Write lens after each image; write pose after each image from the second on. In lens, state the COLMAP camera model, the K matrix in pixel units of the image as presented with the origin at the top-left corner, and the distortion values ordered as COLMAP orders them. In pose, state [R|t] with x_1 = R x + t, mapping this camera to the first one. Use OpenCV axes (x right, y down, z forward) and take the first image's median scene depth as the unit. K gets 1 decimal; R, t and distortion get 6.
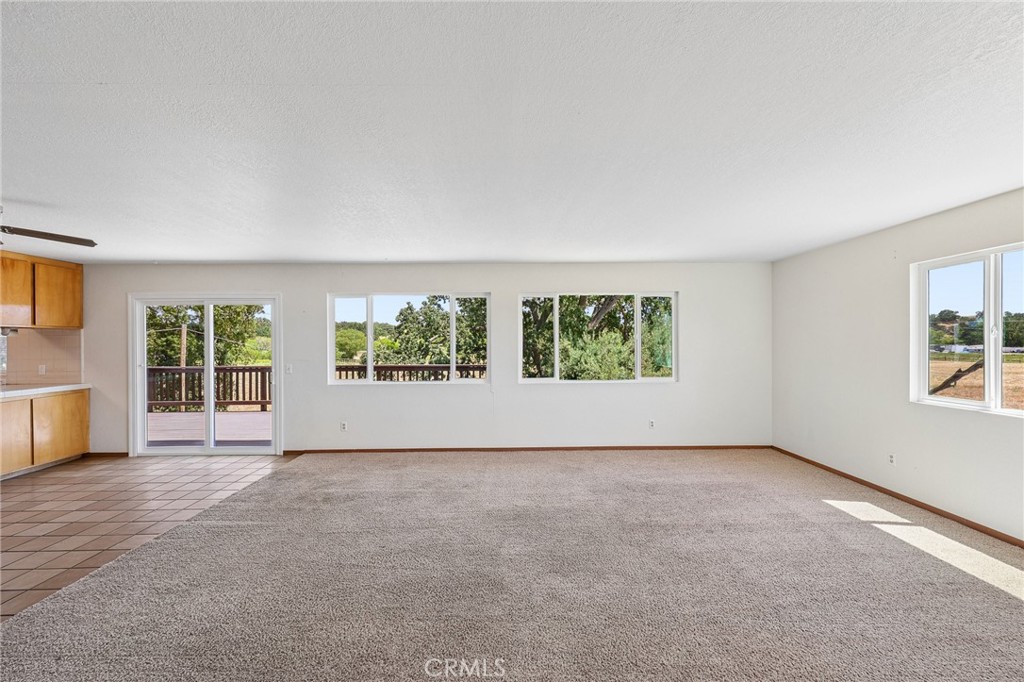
lens RADIAL K [[411.5, 0, 513.5], [0, 411.5, 343.7], [0, 0, 1]] dist [-0.002173, 0.000775]
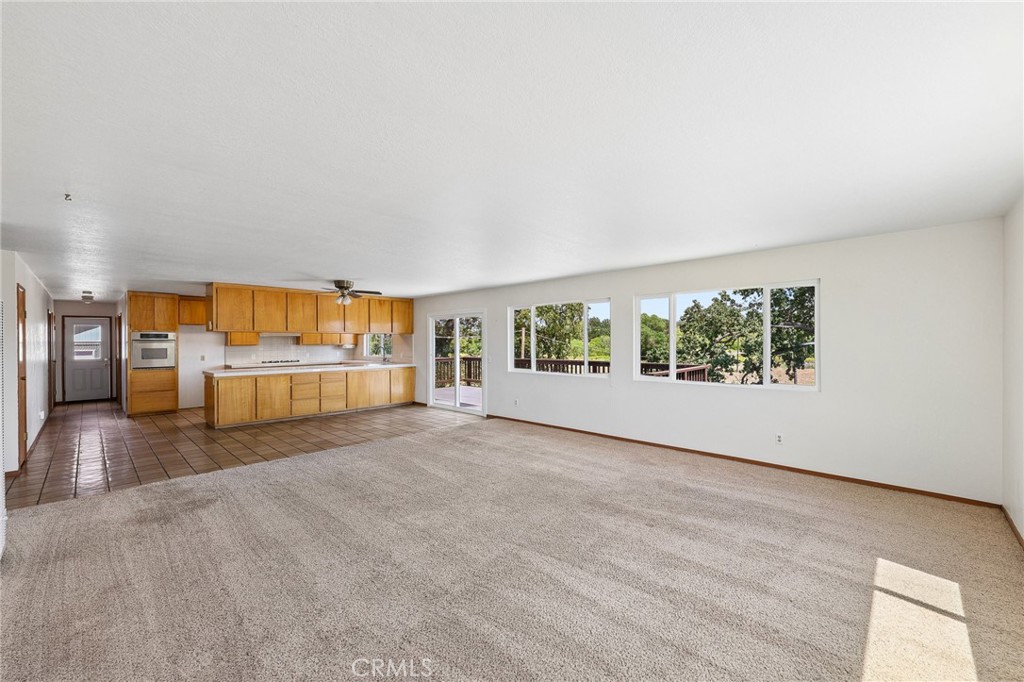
lens RADIAL K [[411.5, 0, 511.7], [0, 411.5, 345.4], [0, 0, 1]] dist [-0.002173, 0.000775]
pose [[0.707496, 0.009129, -0.706658, 0.555238], [-0.003577, 0.999950, 0.009337, -0.003599], [0.706708, -0.004078, 0.707493, 0.010423]]
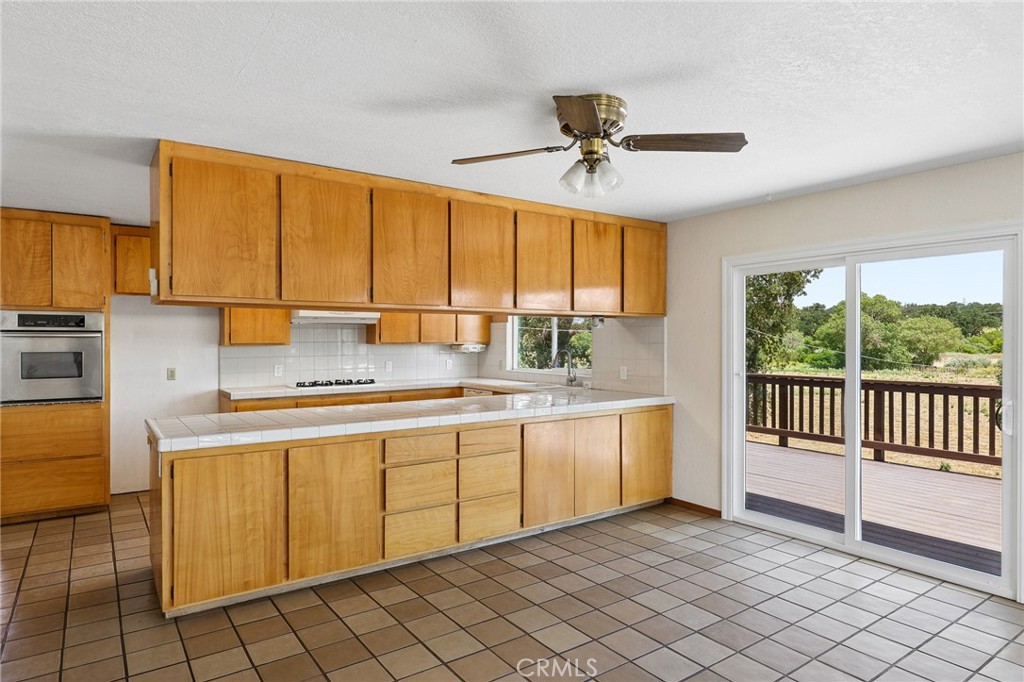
lens RADIAL K [[603.6, 0, 512.3], [0, 603.6, 338.4], [0, 0, 1]] dist [0.002772, 0.000871]
pose [[0.562408, 0.004183, -0.826849, -0.351525], [-0.005959, 0.999982, 0.001005, 0.000968], [0.826838, 0.004362, 0.562423, 0.214576]]
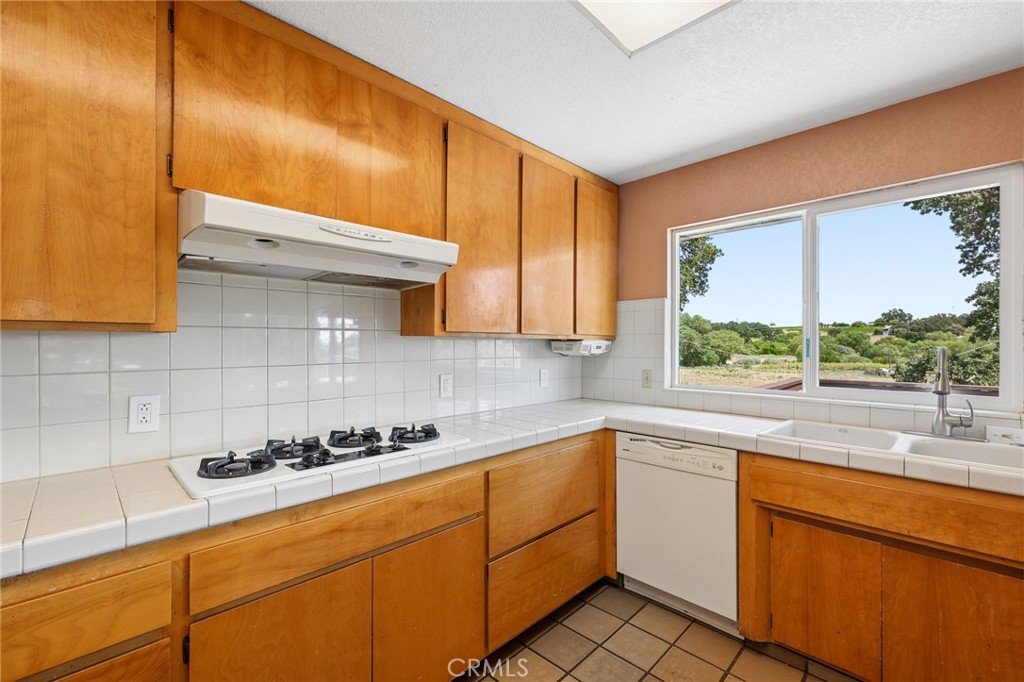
lens RADIAL K [[435.8, 0, 513.3], [0, 435.8, 341.2], [0, 0, 1]] dist [-0.003472, 0.000382]
pose [[0.692788, -0.000620, -0.721141, -1.247183], [-0.007661, 0.999937, -0.008220, 0.023364], [0.721101, 0.011219, 0.692740, 0.481818]]
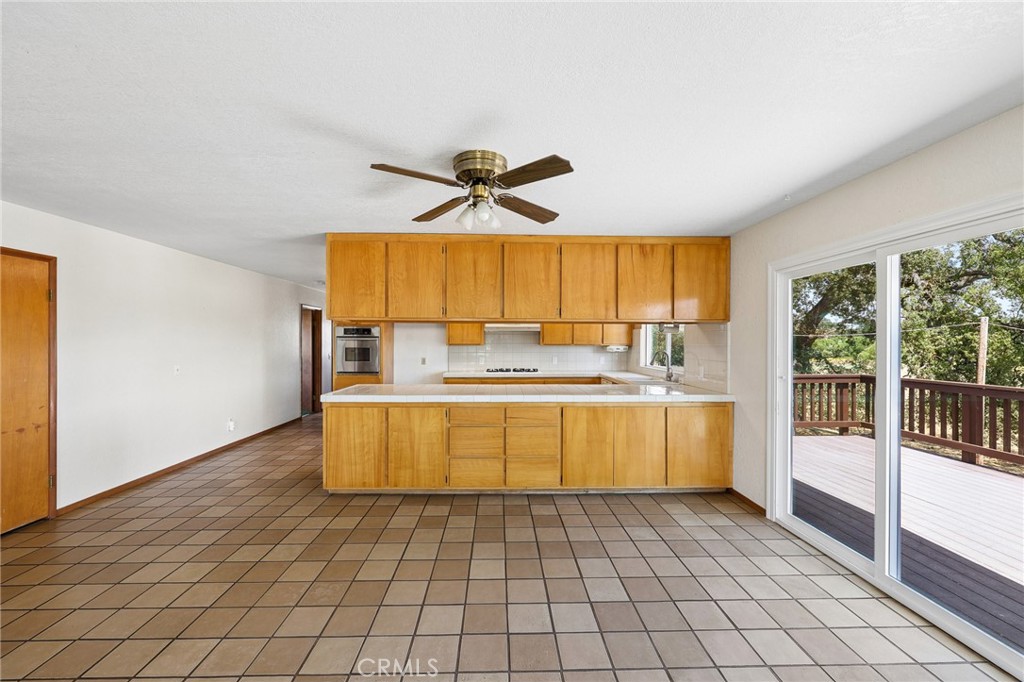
lens RADIAL K [[411.5, 0, 506.3], [0, 411.5, 340.4], [0, 0, 1]] dist [-0.002173, 0.000775]
pose [[0.004125, 0.002994, -0.999987, -0.290098], [-0.007885, 0.999965, 0.002962, -0.001455], [0.999960, 0.007873, 0.004148, 0.580155]]
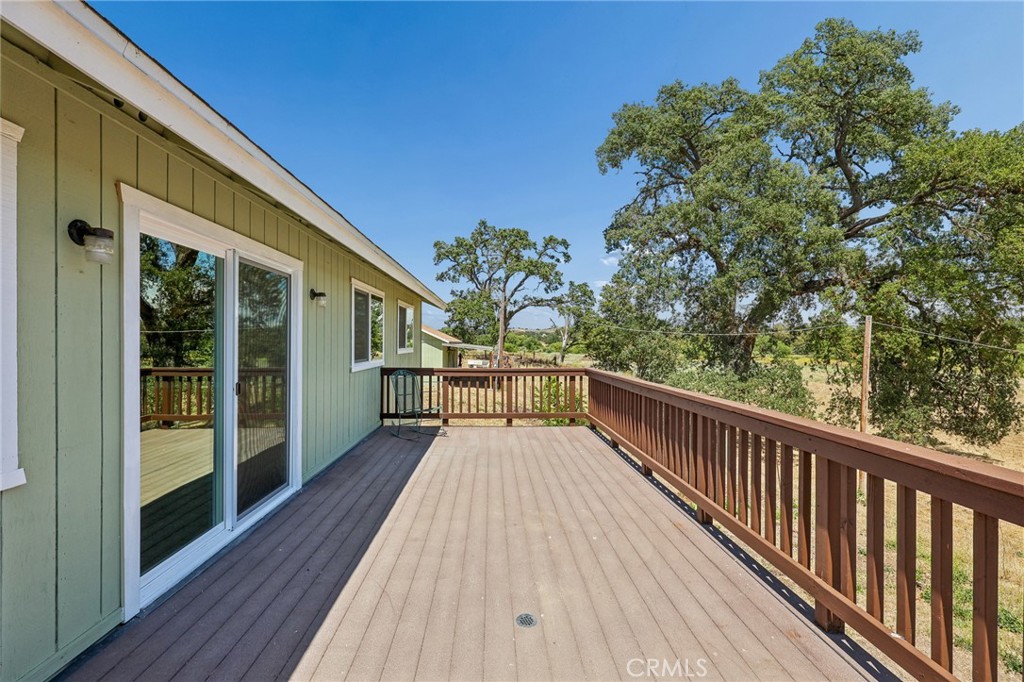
lens RADIAL K [[435.8, 0, 504.1], [0, 435.8, 338.6], [0, 0, 1]] dist [-0.003472, 0.000382]
pose [[0.014758, -0.003841, -0.999884, -0.169114], [-0.008731, 0.999954, -0.003971, 0.008173], [0.999853, 0.008789, 0.014724, 1.346925]]
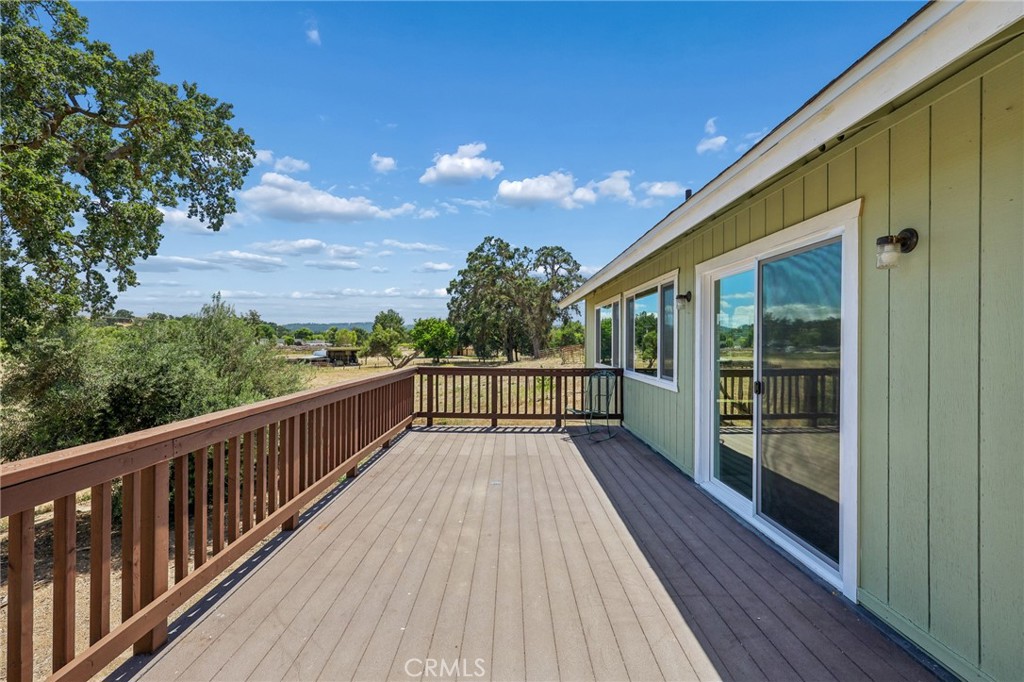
lens RADIAL K [[435.8, 0, 512.6], [0, 435.8, 346.0], [0, 0, 1]] dist [-0.003472, 0.000382]
pose [[0.010564, -0.006112, 0.999926, -1.341109], [0.001010, 0.999981, 0.006102, 0.013357], [-0.999944, 0.000945, 0.010570, 1.337049]]
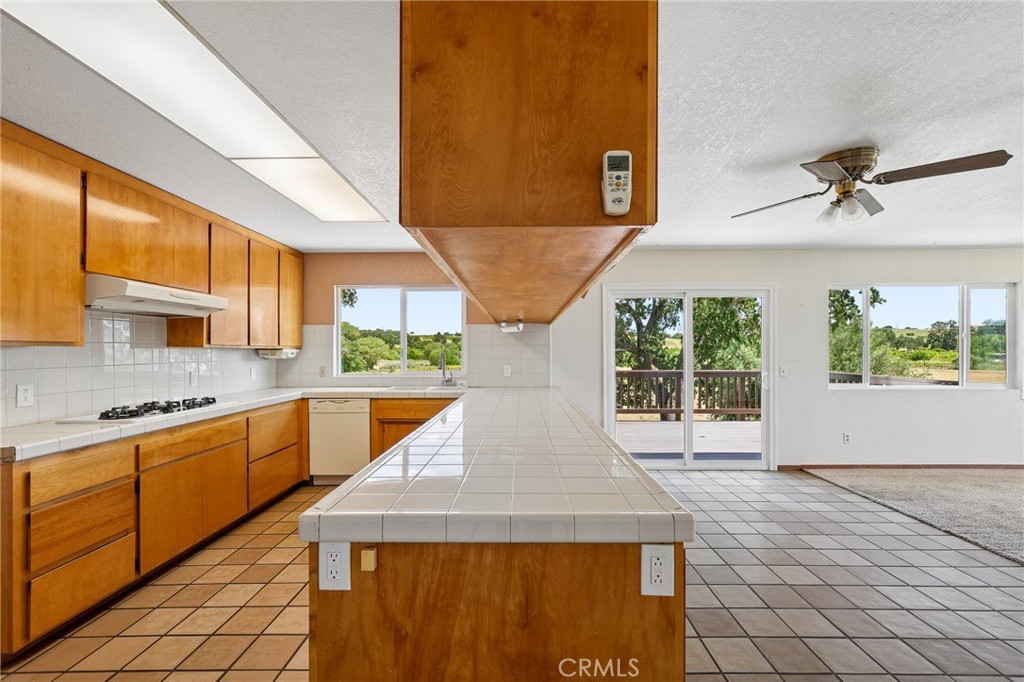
lens RADIAL K [[435.8, 0, 515.9], [0, 435.8, 354.3], [0, 0, 1]] dist [-0.003472, 0.000382]
pose [[0.999406, 0.002040, -0.034405, -1.078747], [-0.001923, 0.999992, 0.003411, 0.023435], [0.034411, -0.003343, 0.999402, 0.062759]]
